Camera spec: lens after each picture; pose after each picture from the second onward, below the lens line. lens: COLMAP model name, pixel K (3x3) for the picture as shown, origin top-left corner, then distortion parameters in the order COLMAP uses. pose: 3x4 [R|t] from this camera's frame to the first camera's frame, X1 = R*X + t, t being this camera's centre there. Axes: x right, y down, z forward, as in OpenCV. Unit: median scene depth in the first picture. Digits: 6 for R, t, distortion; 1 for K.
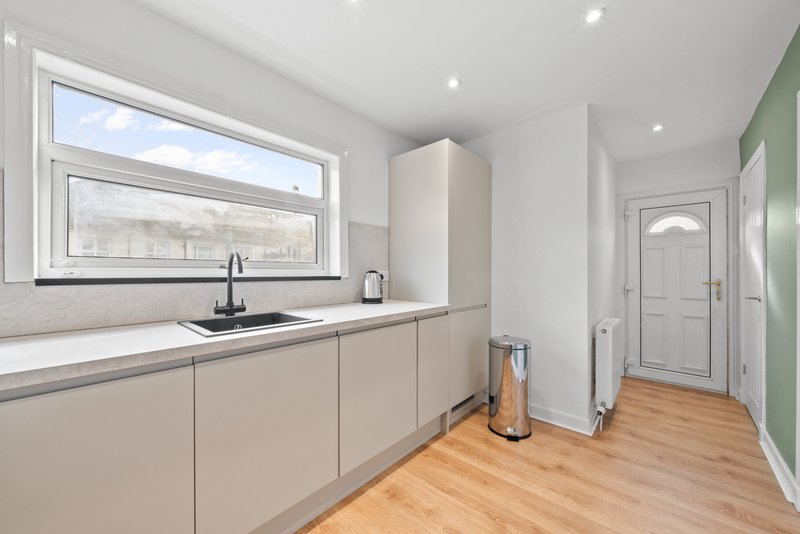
lens RADIAL K [[292.2, 0, 397.3], [0, 292.2, 270.5], [0, 0, 1]] dist [-0.001320, -0.000359]
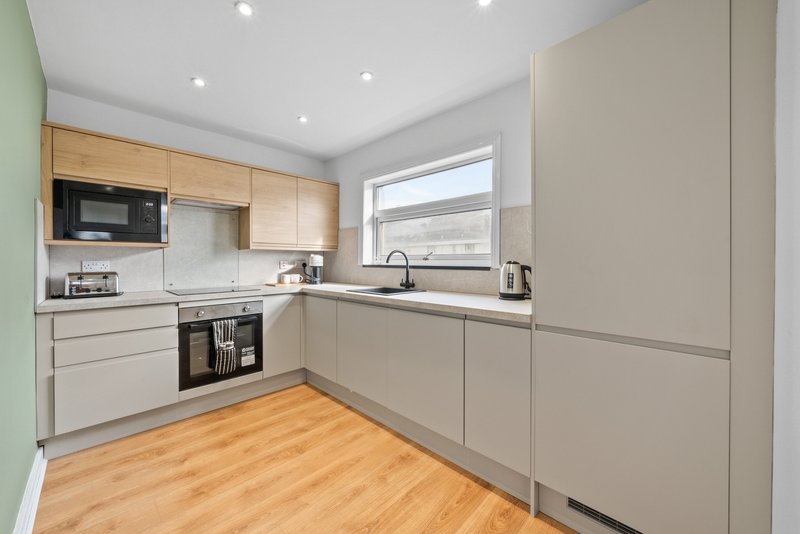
lens RADIAL K [[292.2, 0, 392.9], [0, 292.2, 264.6], [0, 0, 1]] dist [-0.001320, -0.000359]
pose [[-0.013728, 0.007361, -0.999879, 0.850774], [-0.000317, 0.999973, 0.007366, 0.005400], [0.999906, 0.000418, -0.013726, 0.739041]]
